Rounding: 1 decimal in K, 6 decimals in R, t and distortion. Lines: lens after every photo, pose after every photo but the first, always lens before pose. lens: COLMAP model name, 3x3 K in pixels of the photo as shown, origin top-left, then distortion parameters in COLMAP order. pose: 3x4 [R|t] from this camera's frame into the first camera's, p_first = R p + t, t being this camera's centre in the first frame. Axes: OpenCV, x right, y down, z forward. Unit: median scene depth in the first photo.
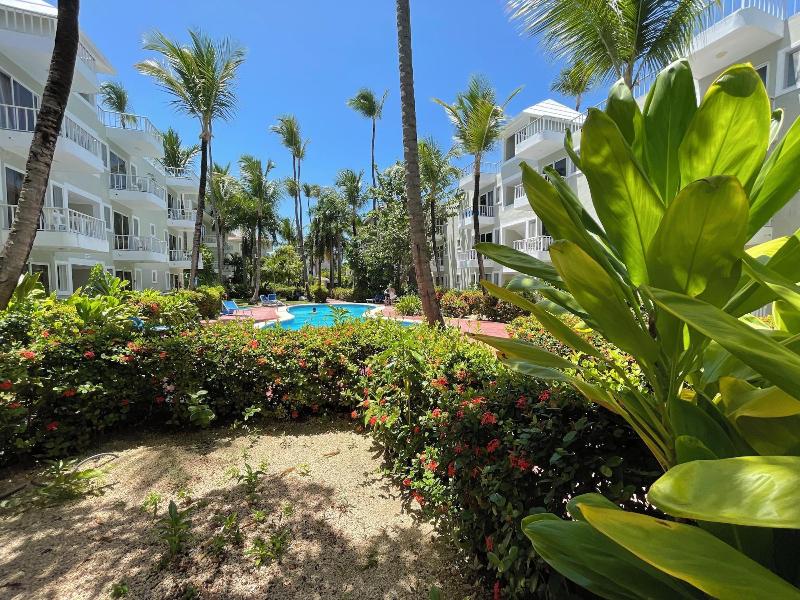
lens RADIAL K [[327.4, 0, 399.3], [0, 327.4, 299.4], [0, 0, 1]] dist [0.000639, -0.000075]
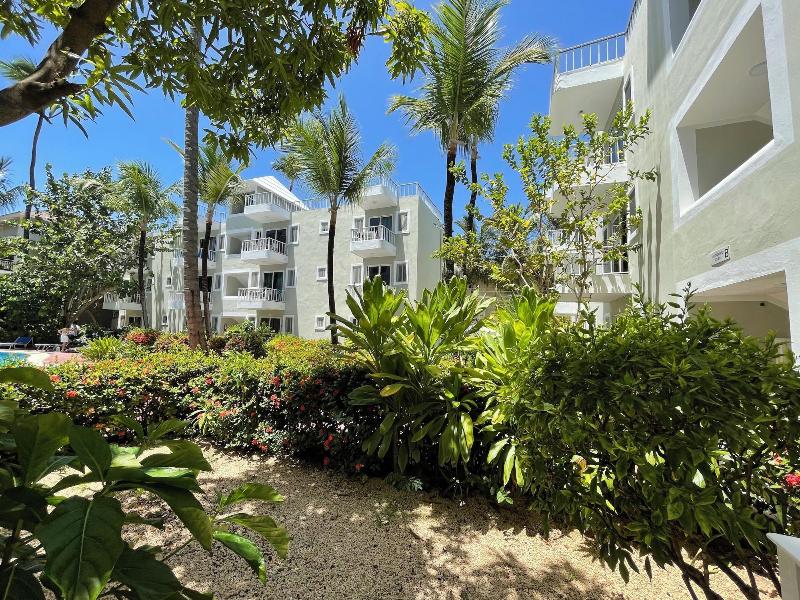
lens RADIAL K [[330.3, 0, 398.9], [0, 330.3, 300.8], [0, 0, 1]] dist [-0.000123, -0.000035]
pose [[0.648033, 0.093123, 0.755898, -0.095834], [0.007328, 0.991688, -0.128453, 0.006522], [-0.761577, 0.088781, 0.641964, -0.082183]]
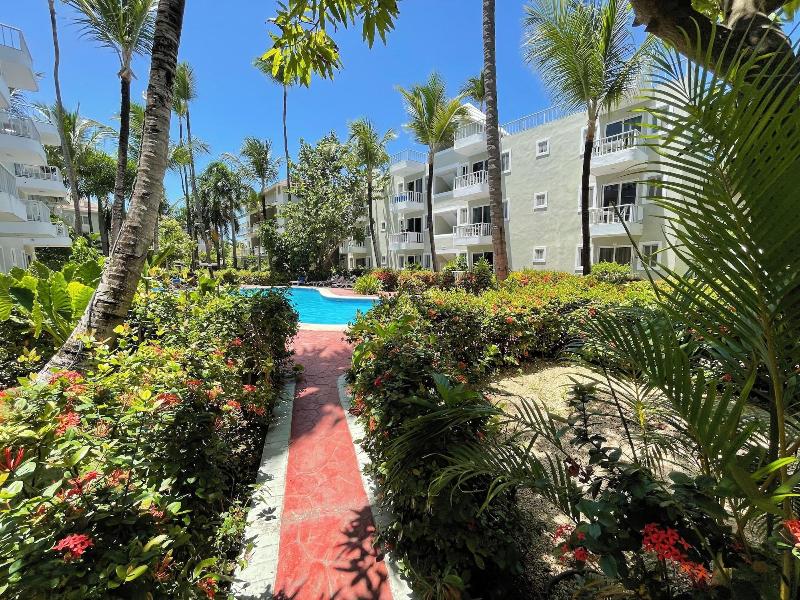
lens RADIAL K [[329.5, 0, 387.7], [0, 329.5, 301.9], [0, 0, 1]] dist [0.002121, 0.000112]
pose [[0.923386, -0.049466, 0.380673, -0.222904], [0.026985, 0.997574, 0.064172, 0.004683], [-0.382924, -0.048983, 0.922480, 0.004429]]
